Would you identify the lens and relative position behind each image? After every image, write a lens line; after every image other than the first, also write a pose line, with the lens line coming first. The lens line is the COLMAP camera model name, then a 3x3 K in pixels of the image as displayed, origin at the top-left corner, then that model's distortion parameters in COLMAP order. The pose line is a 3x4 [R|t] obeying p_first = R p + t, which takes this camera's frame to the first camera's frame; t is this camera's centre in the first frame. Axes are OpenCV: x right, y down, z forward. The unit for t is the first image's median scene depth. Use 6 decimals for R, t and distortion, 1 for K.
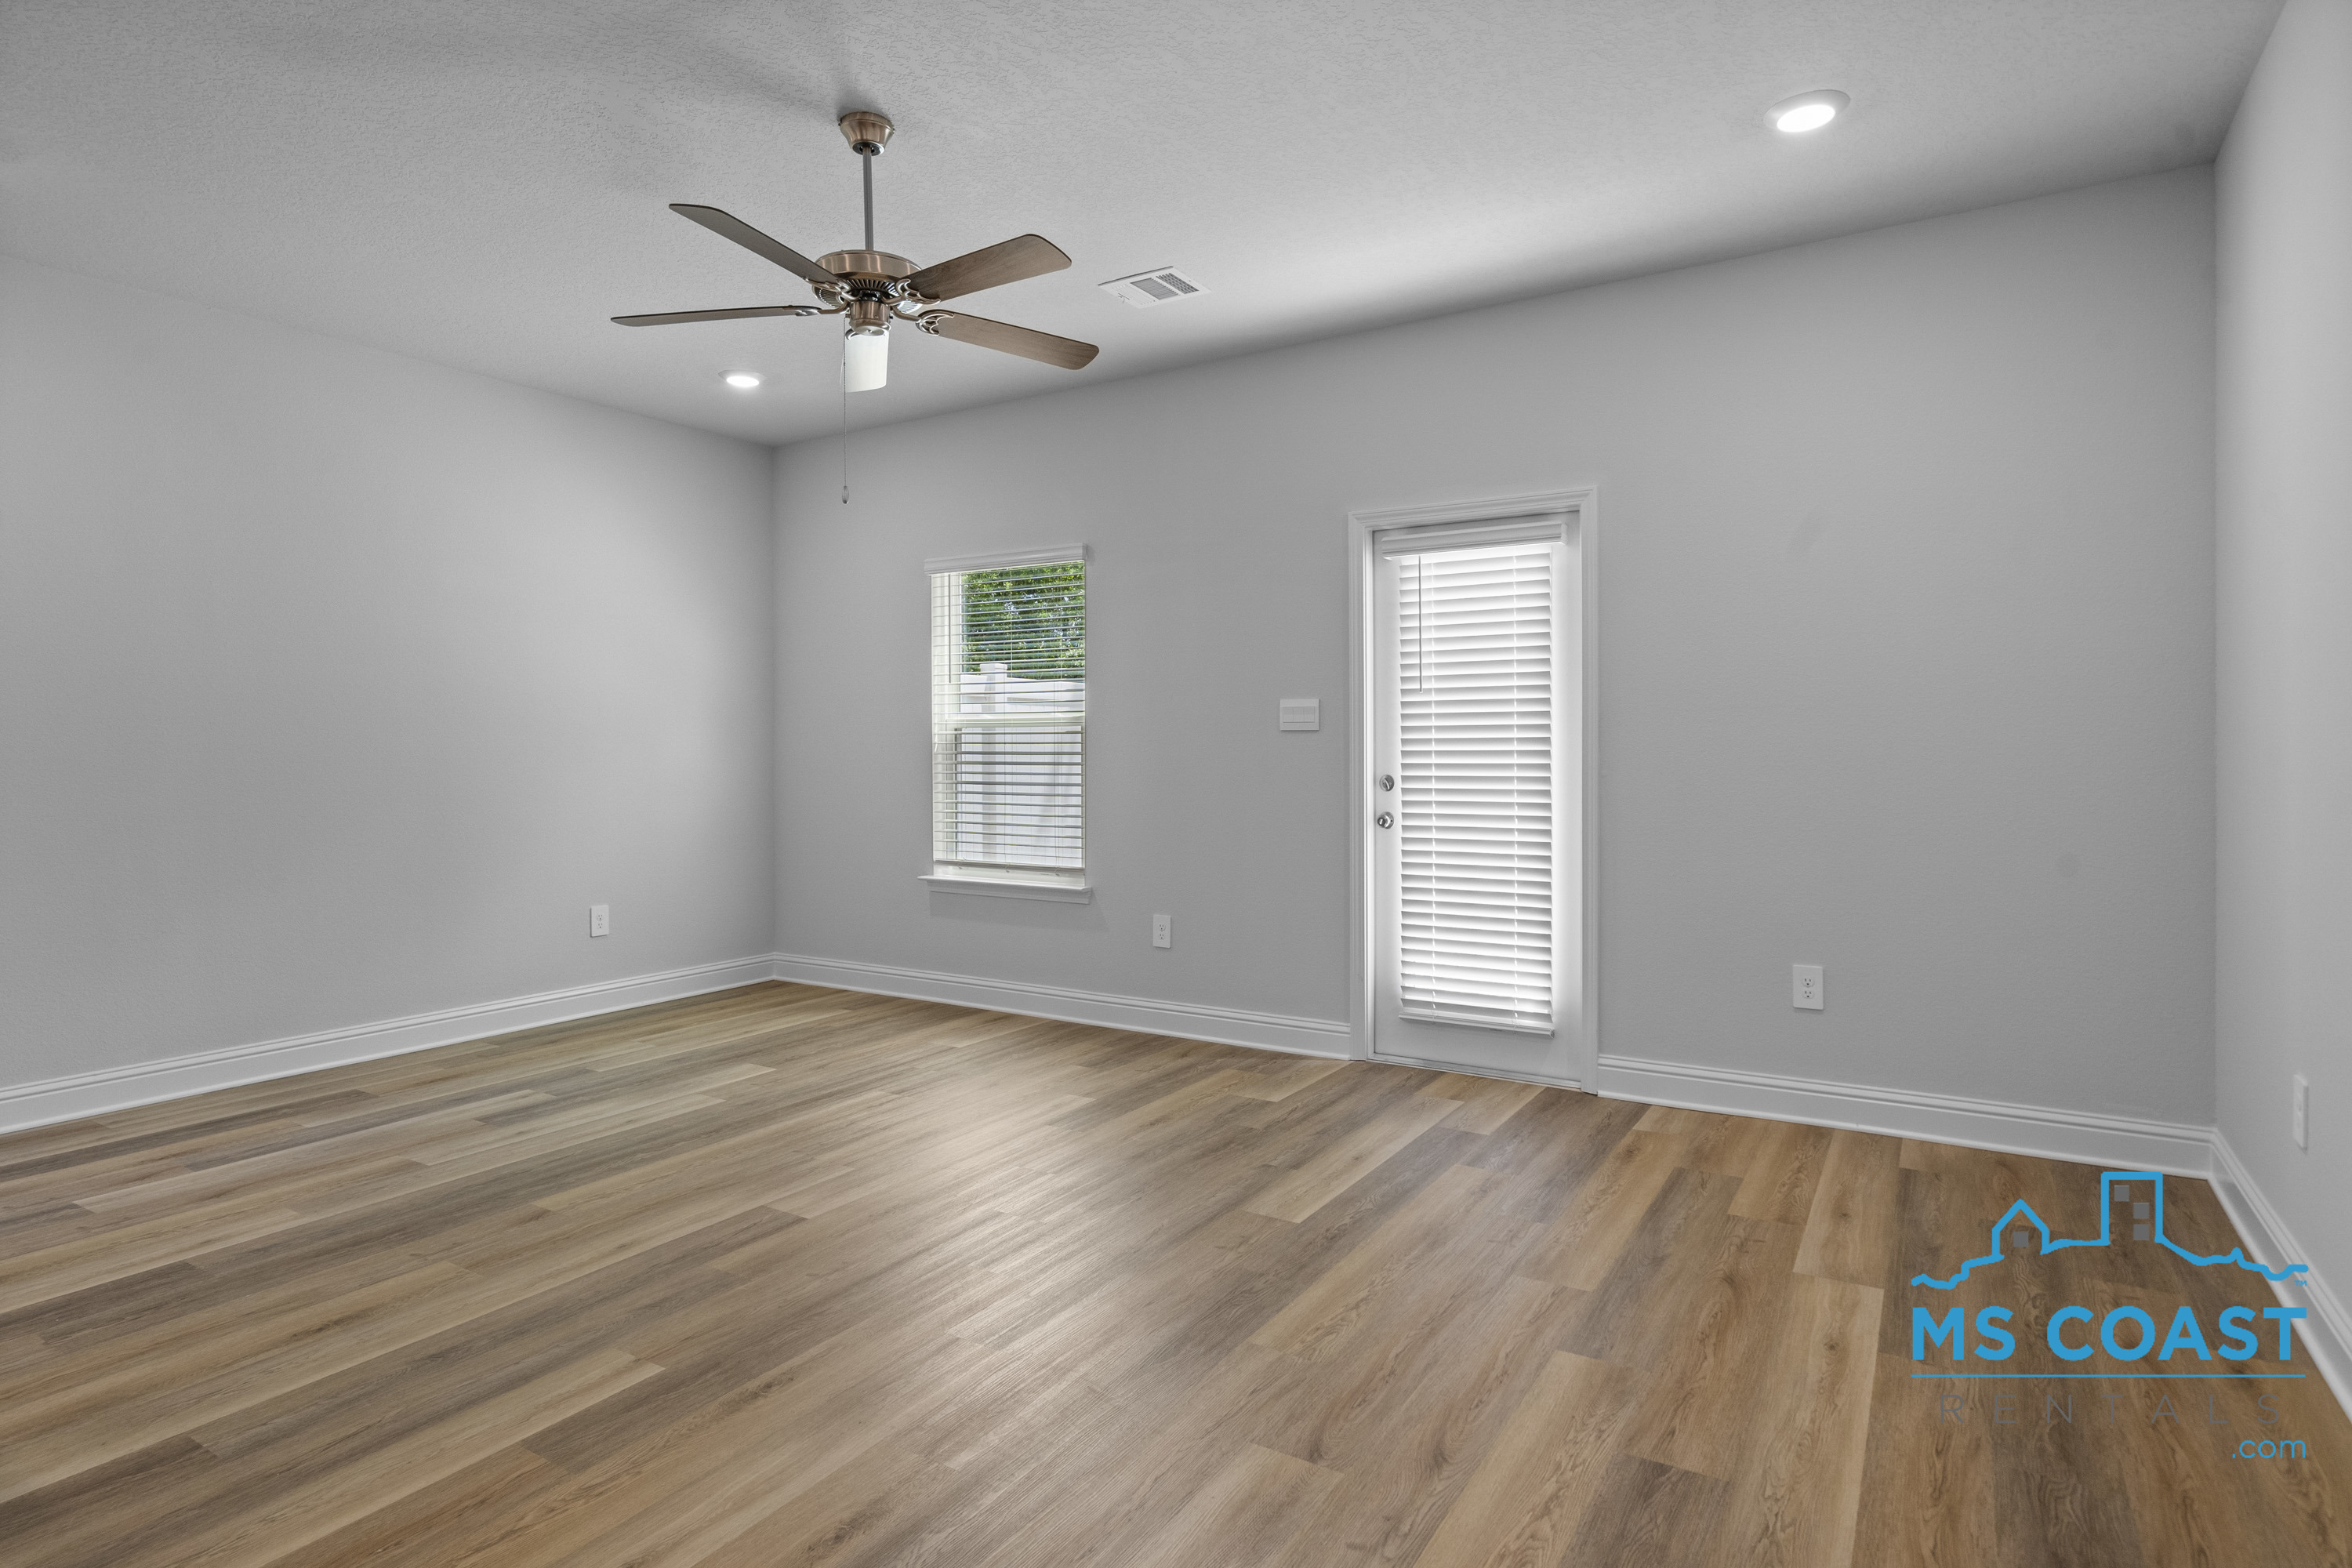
lens RADIAL K [[1238.1, 0, 1186.9], [0, 1238.1, 770.8], [0, 0, 1]] dist [0.000639, 0.001580]
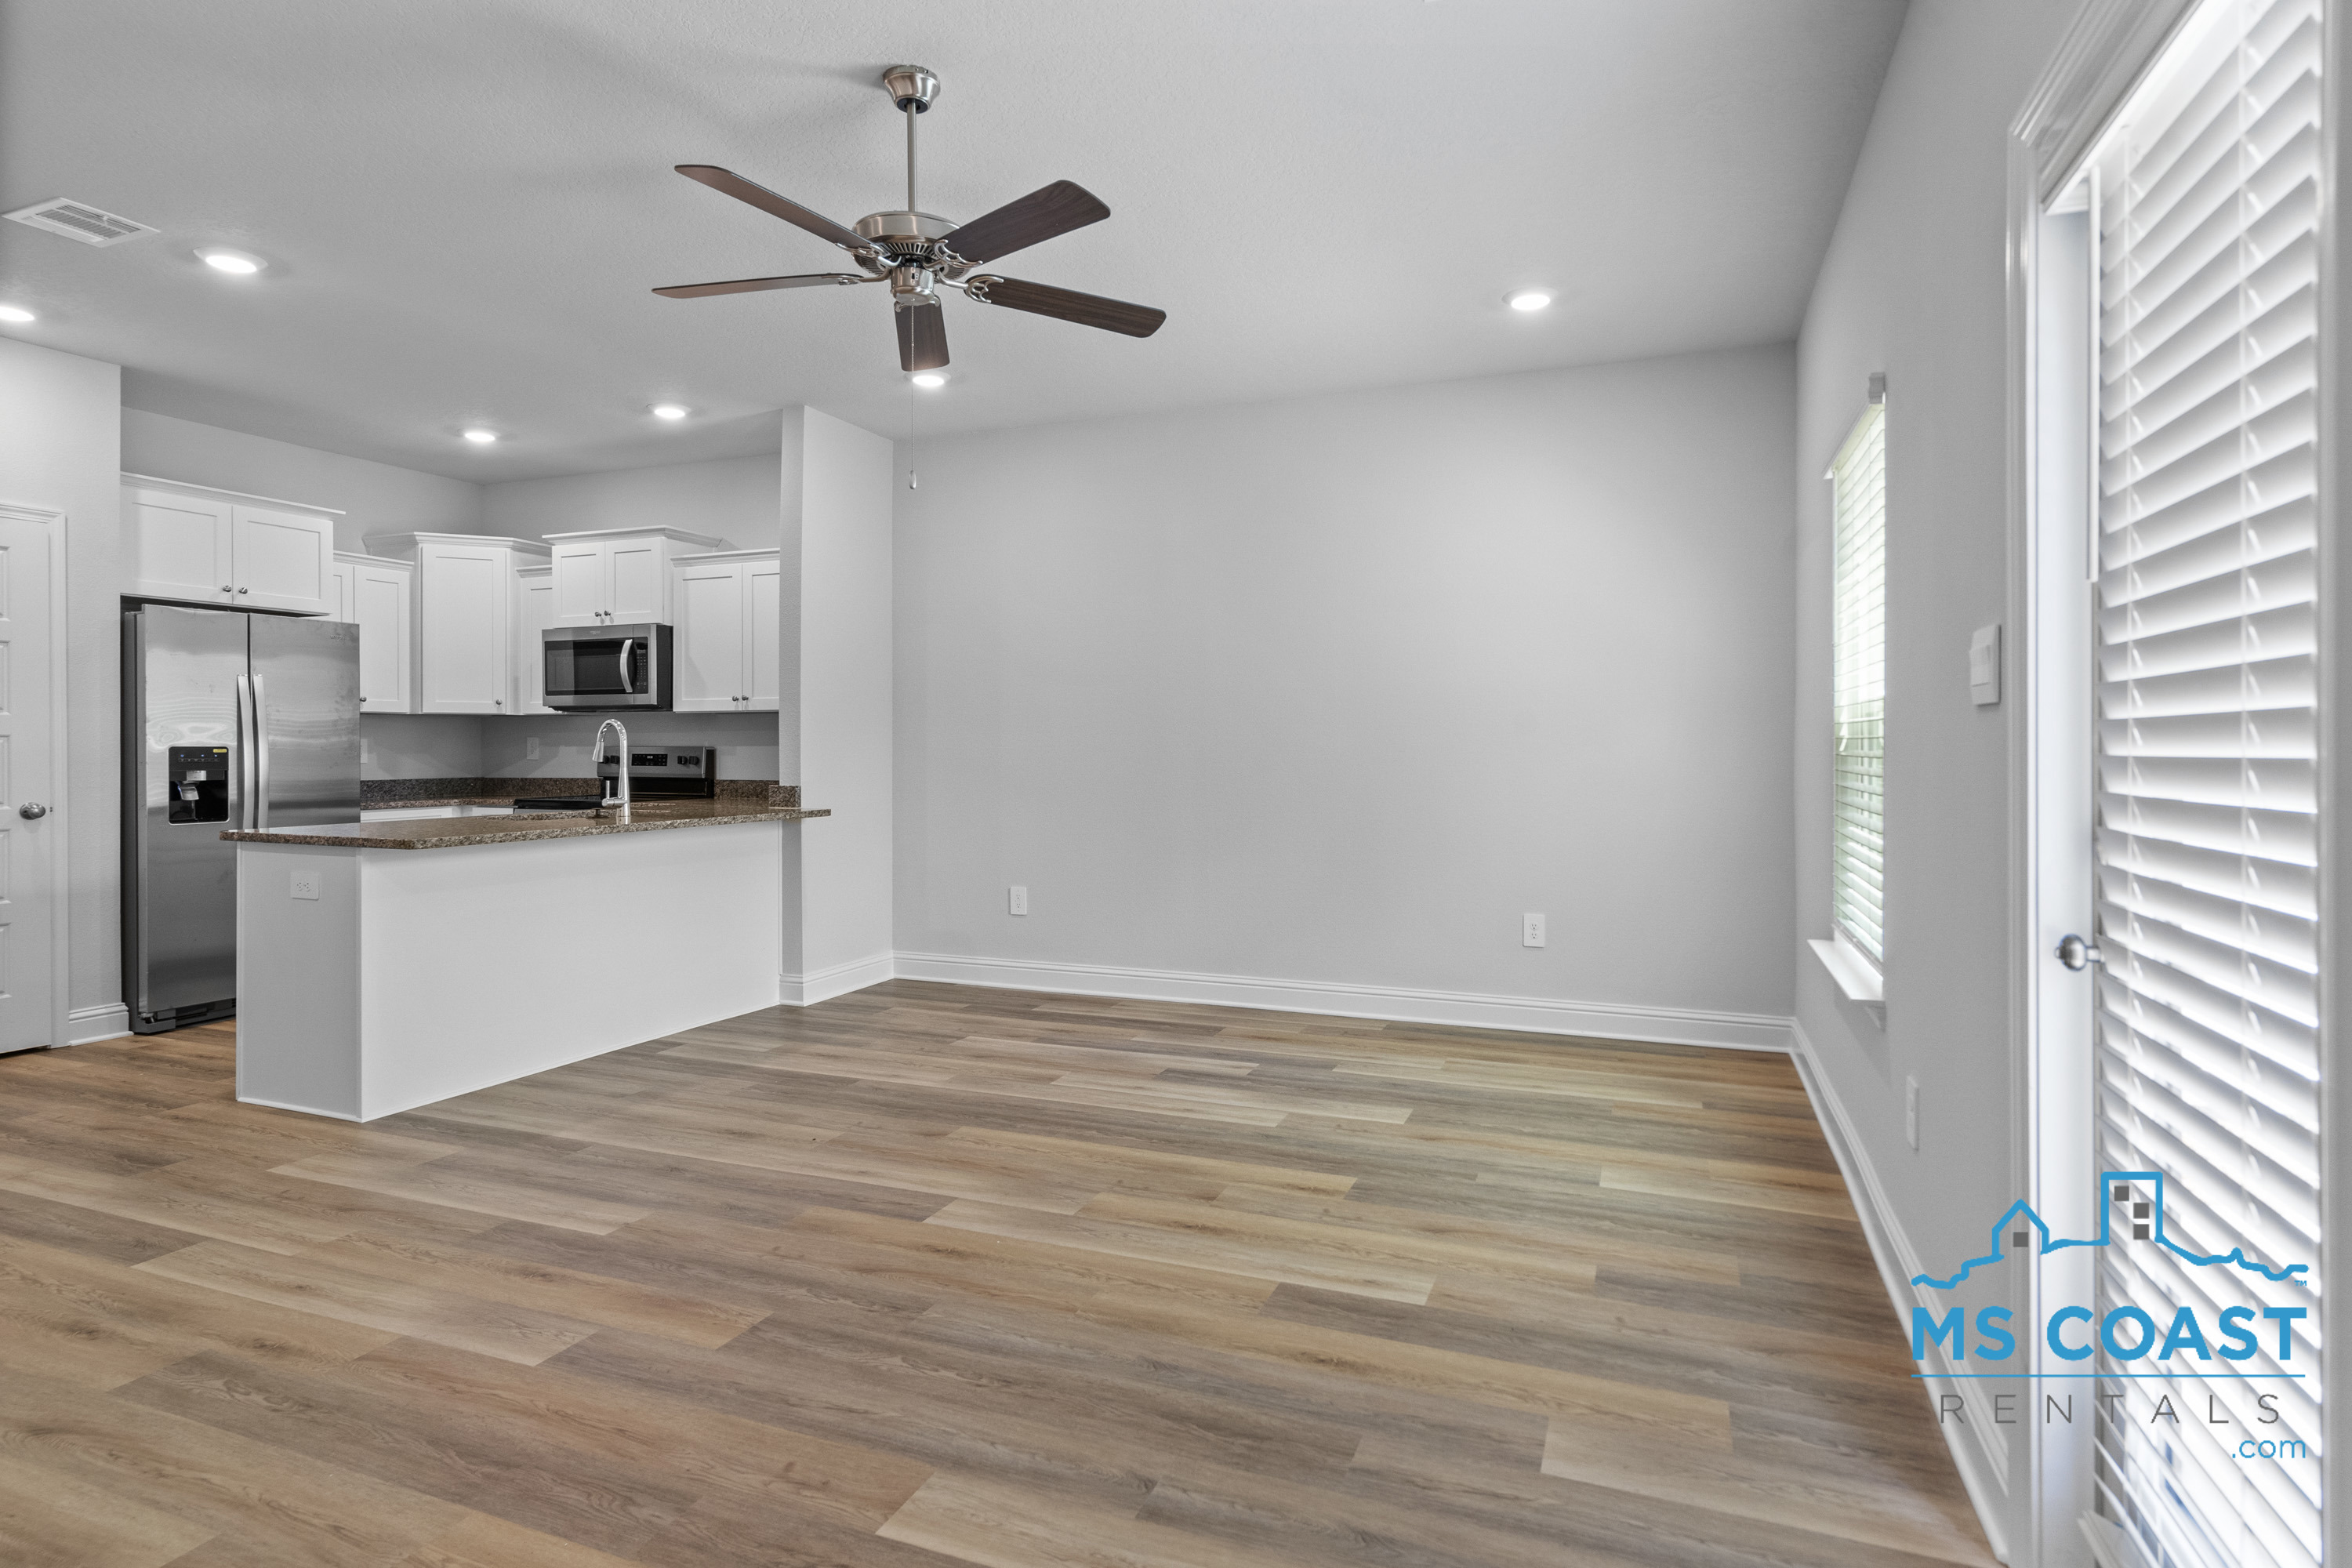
lens RADIAL K [[1238.1, 0, 1167.3], [0, 1238.1, 762.6], [0, 0, 1]] dist [0.000639, 0.001580]
pose [[0.171817, 0.015896, -0.985001, 0.620578], [-0.019404, 0.999730, 0.012749, -0.018036], [0.984938, 0.016923, 0.172079, 0.909047]]
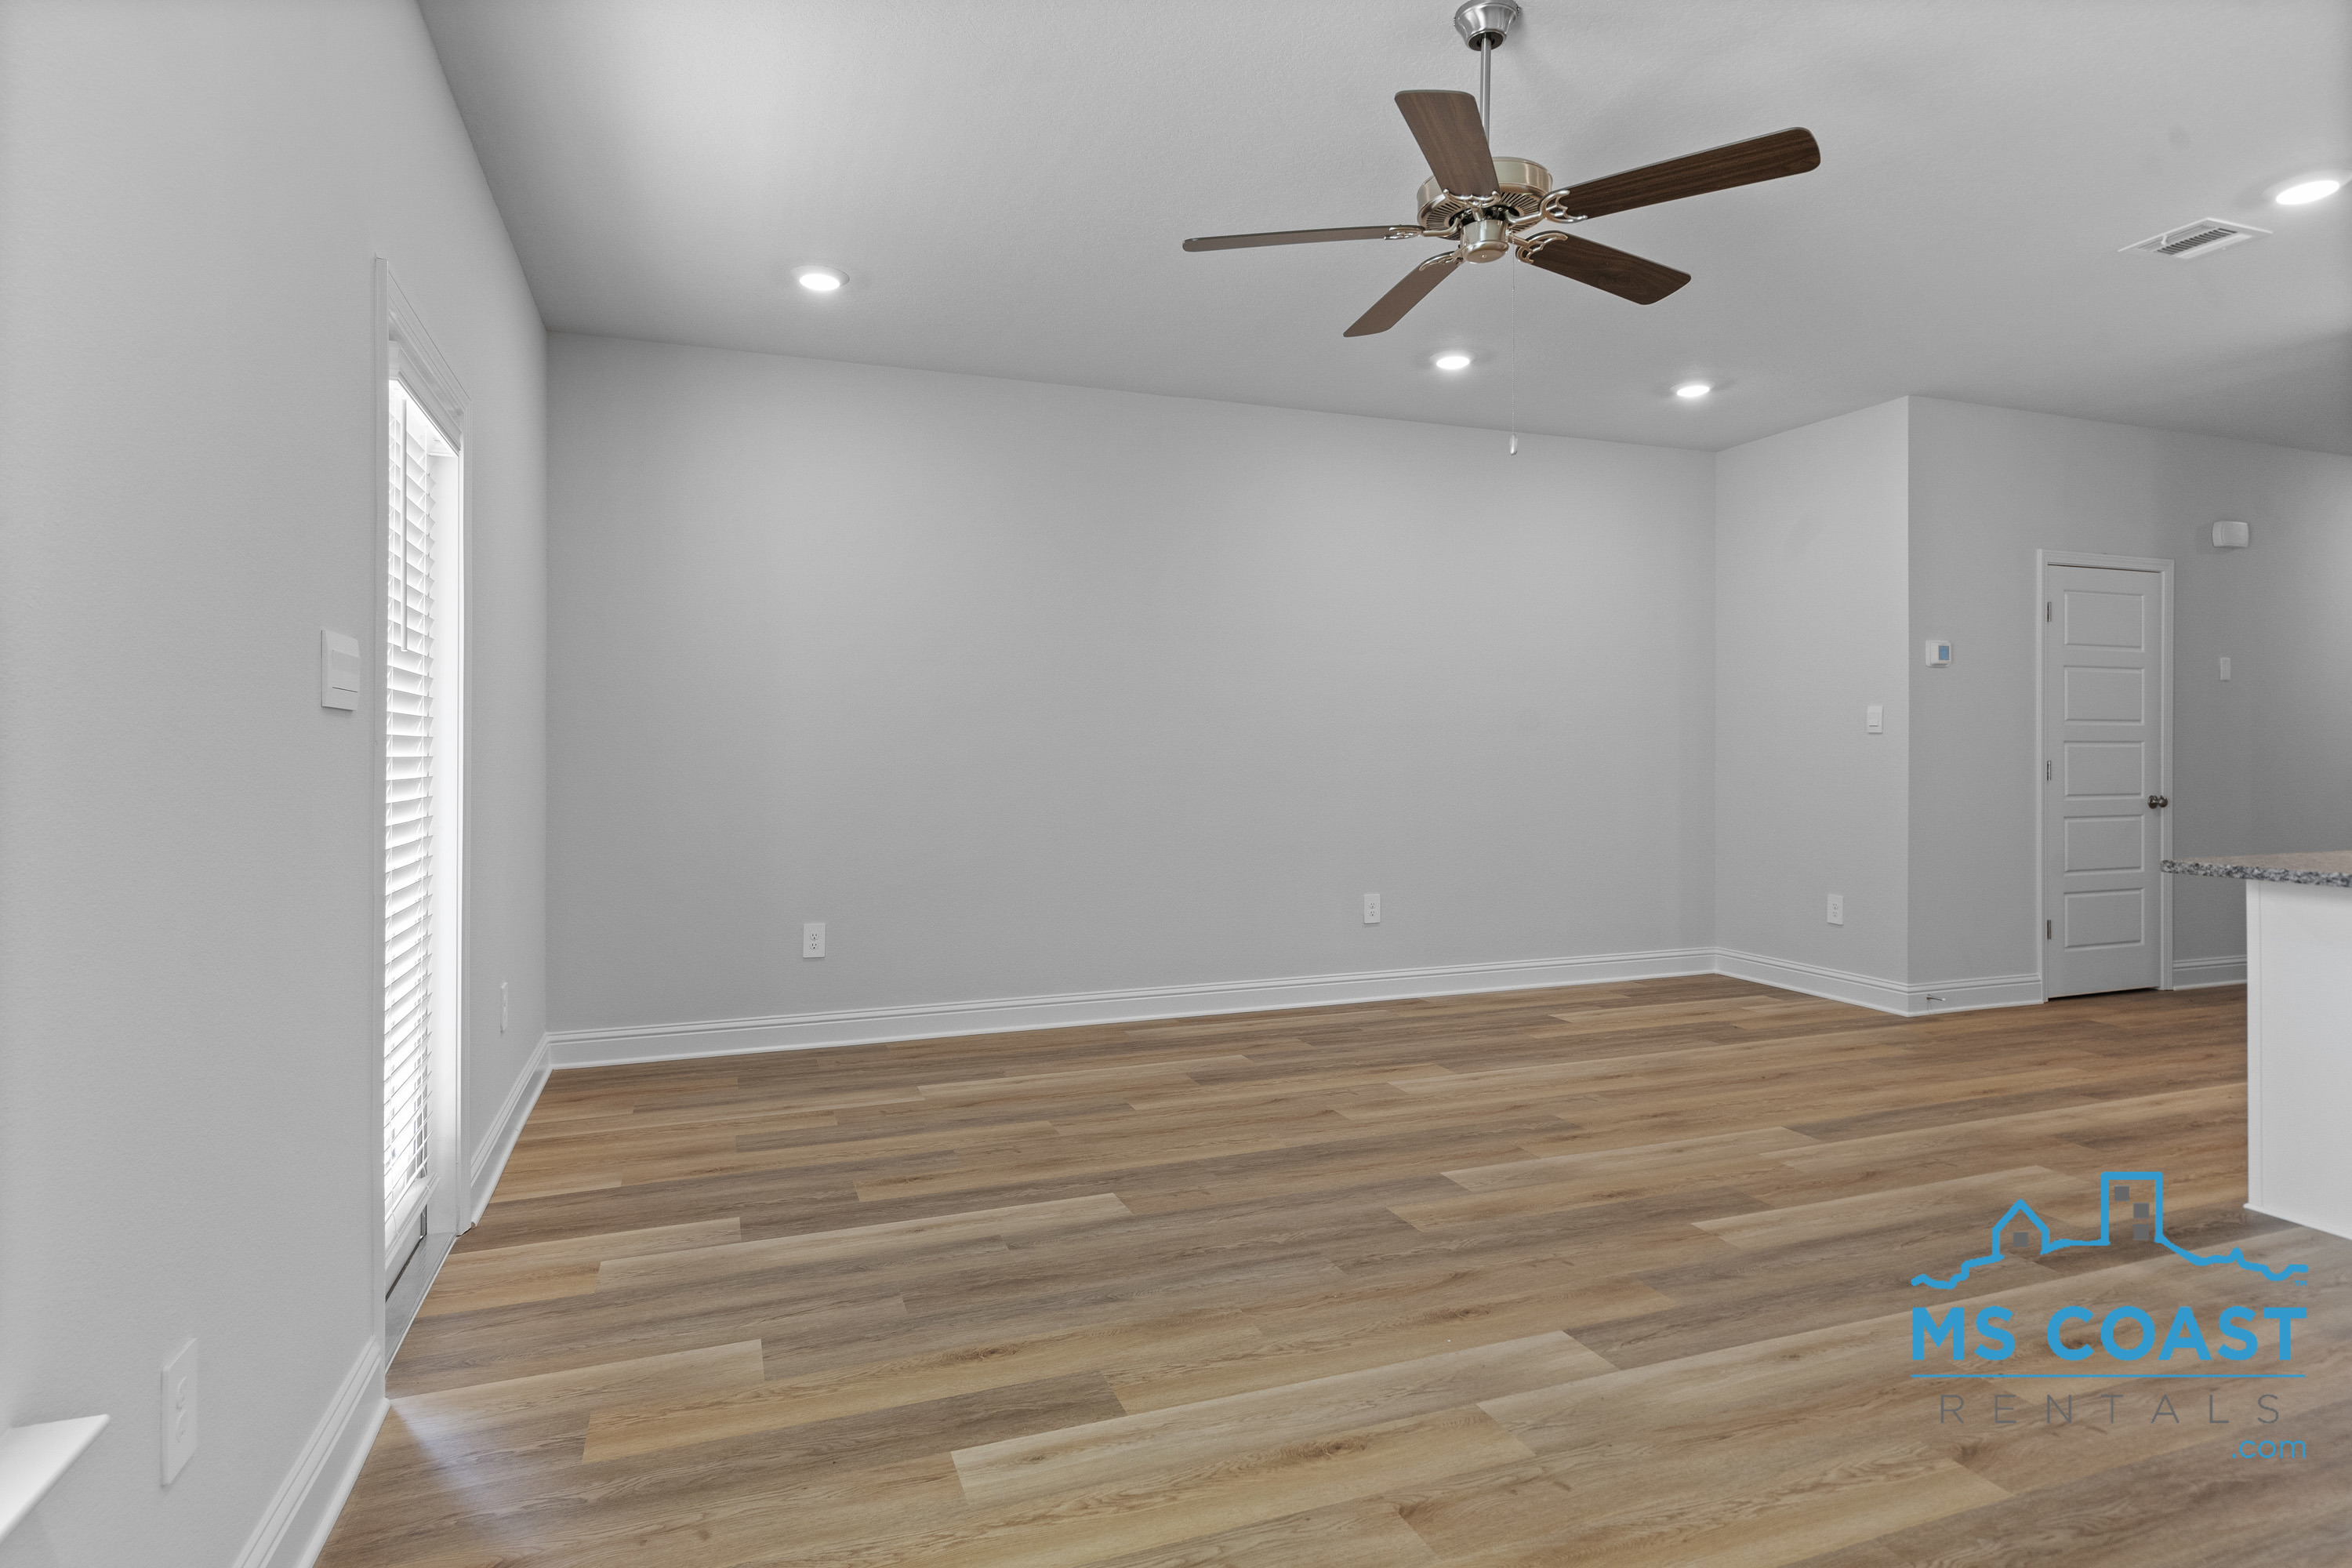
lens RADIAL K [[1238.1, 0, 1166.6], [0, 1238.1, 771.0], [0, 0, 1]] dist [0.000639, 0.001580]
pose [[-0.786639, -0.003382, 0.617404, -0.535514], [0.016793, 0.999498, 0.026871, -0.024507], [-0.617185, 0.031506, -0.786187, 1.591111]]
